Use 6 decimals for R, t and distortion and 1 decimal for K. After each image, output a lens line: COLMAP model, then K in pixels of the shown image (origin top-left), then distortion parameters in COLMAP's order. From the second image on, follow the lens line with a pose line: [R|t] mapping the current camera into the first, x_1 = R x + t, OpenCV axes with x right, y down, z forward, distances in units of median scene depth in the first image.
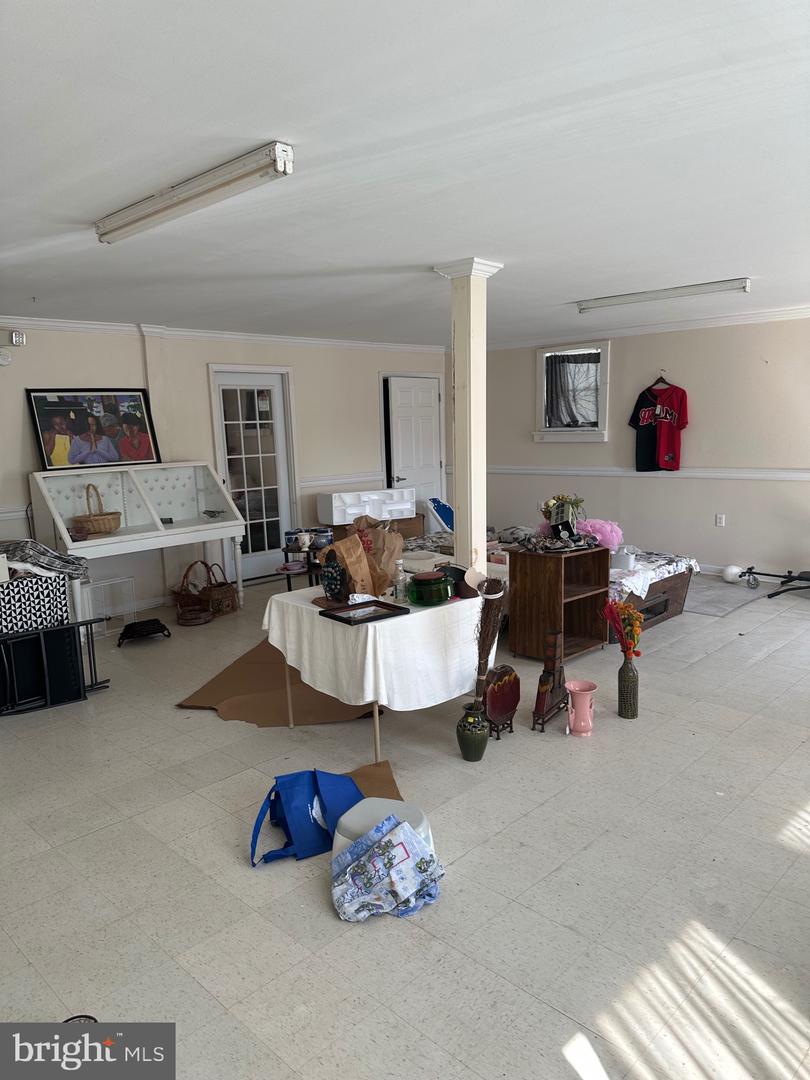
lens RADIAL K [[785.1, 0, 392.2], [0, 785.1, 546.5], [0, 0, 1]] dist [0.162577, -0.330990]
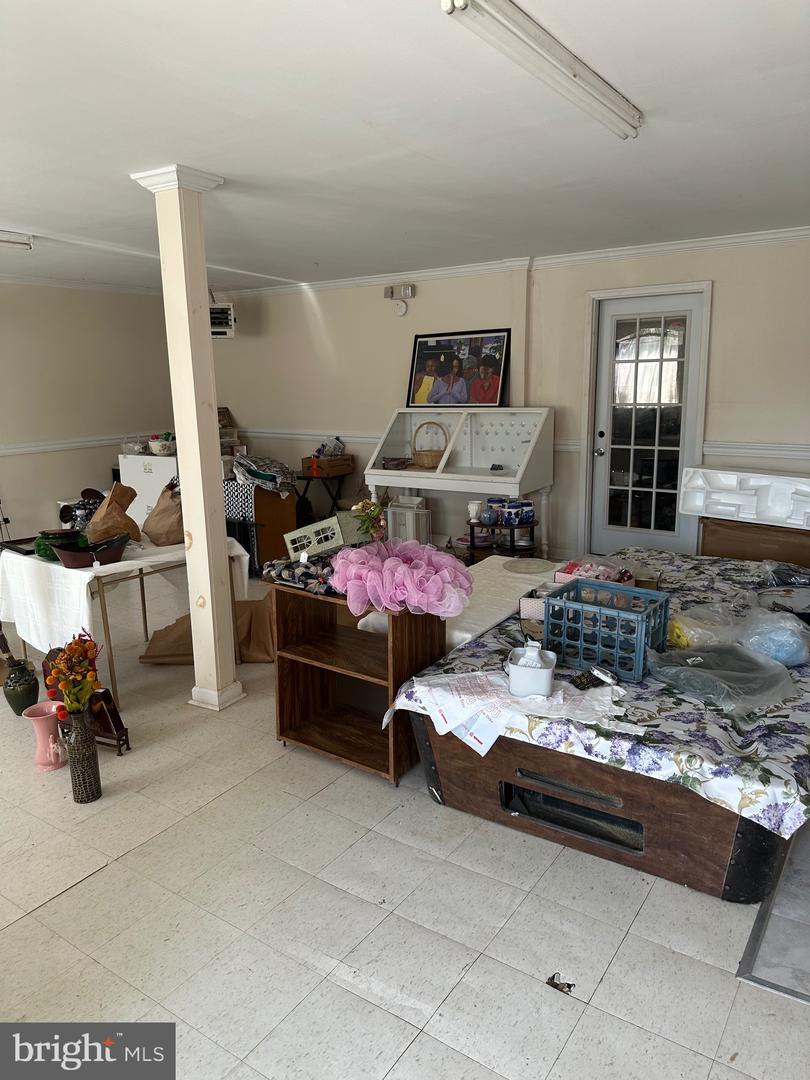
lens RADIAL K [[752.1, 0, 405.0], [0, 752.1, 540.0], [0, 0, 1]] dist [0.211036, -0.273833]
pose [[0.174933, 0.244092, -0.953844, 0.638700], [-0.141125, 0.964995, 0.221064, -0.142549], [0.974414, 0.095939, 0.203257, 0.738968]]
